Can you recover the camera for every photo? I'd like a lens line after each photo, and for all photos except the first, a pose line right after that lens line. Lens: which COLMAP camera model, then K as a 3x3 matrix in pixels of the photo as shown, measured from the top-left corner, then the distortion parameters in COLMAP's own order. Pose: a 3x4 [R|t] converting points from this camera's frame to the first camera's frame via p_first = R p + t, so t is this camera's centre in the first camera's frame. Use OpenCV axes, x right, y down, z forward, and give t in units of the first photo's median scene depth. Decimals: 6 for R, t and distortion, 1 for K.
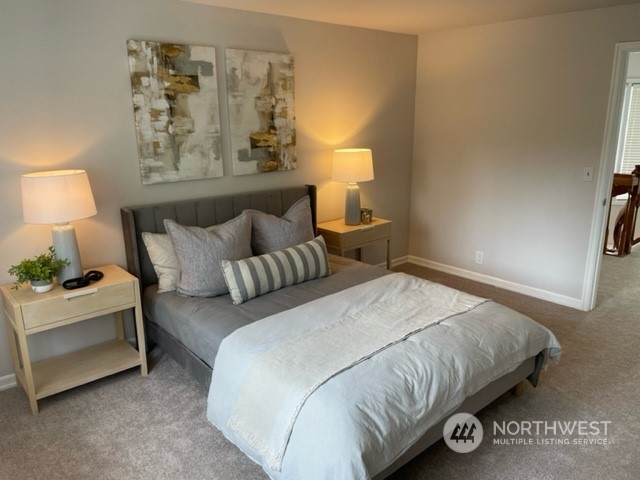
lens RADIAL K [[489.8, 0, 318.1], [0, 489.8, 240.8], [0, 0, 1]] dist [0.049772, -0.066860]
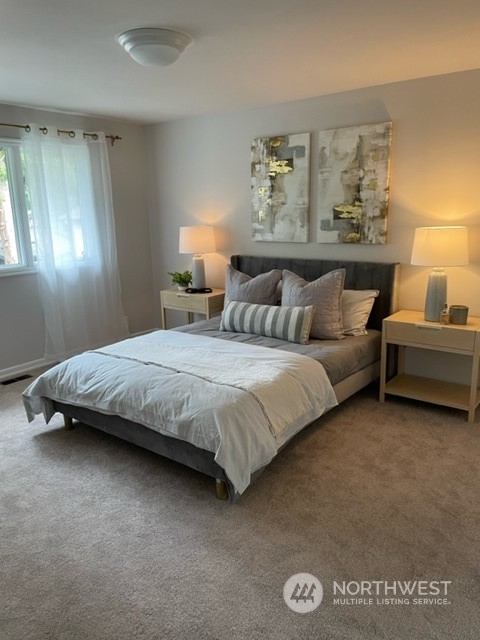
lens RADIAL K [[489.8, 0, 237.2], [0, 489.8, 322.7], [0, 0, 1]] dist [0.049772, -0.066860]
pose [[0.189262, 0.230069, -0.954593, 0.952391], [-0.224108, 0.956626, 0.186126, -0.129666], [0.956010, 0.178705, 0.232613, 0.611448]]
